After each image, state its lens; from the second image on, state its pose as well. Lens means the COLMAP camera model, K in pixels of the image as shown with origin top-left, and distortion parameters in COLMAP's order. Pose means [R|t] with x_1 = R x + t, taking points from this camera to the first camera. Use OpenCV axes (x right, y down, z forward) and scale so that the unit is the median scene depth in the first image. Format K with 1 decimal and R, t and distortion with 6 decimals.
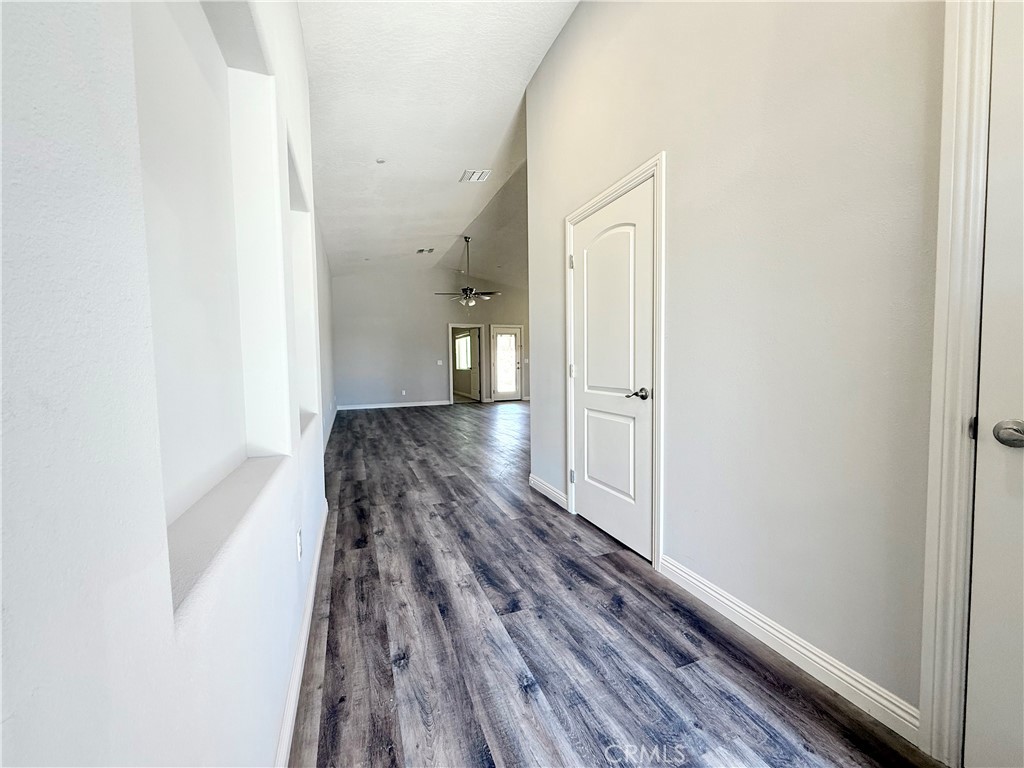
lens RADIAL K [[407.8, 0, 510.2], [0, 407.8, 383.7], [0, 0, 1]] dist [-0.000603, 0.000079]
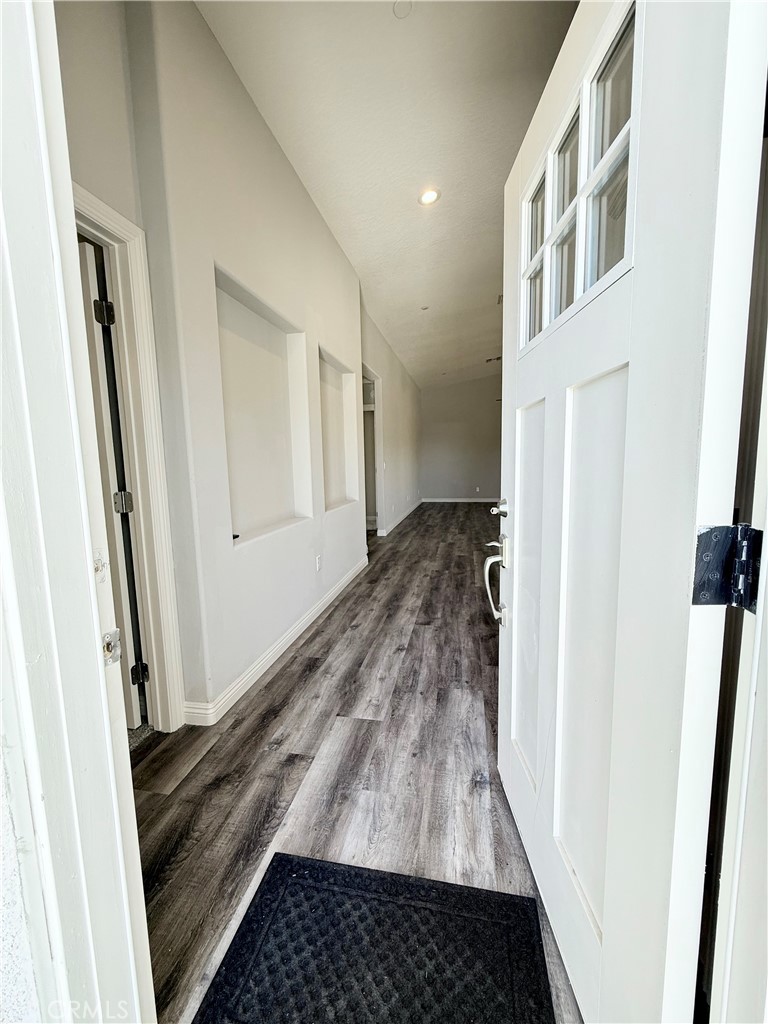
lens RADIAL K [[407.8, 0, 384.0], [0, 407.8, 512.0], [0, 0, 1]] dist [-0.000603, 0.000079]
pose [[0.840445, 0.063961, -0.538109, 0.714761], [-0.021972, 0.996215, 0.084096, -0.027183], [0.541451, -0.058855, 0.838670, -0.429772]]
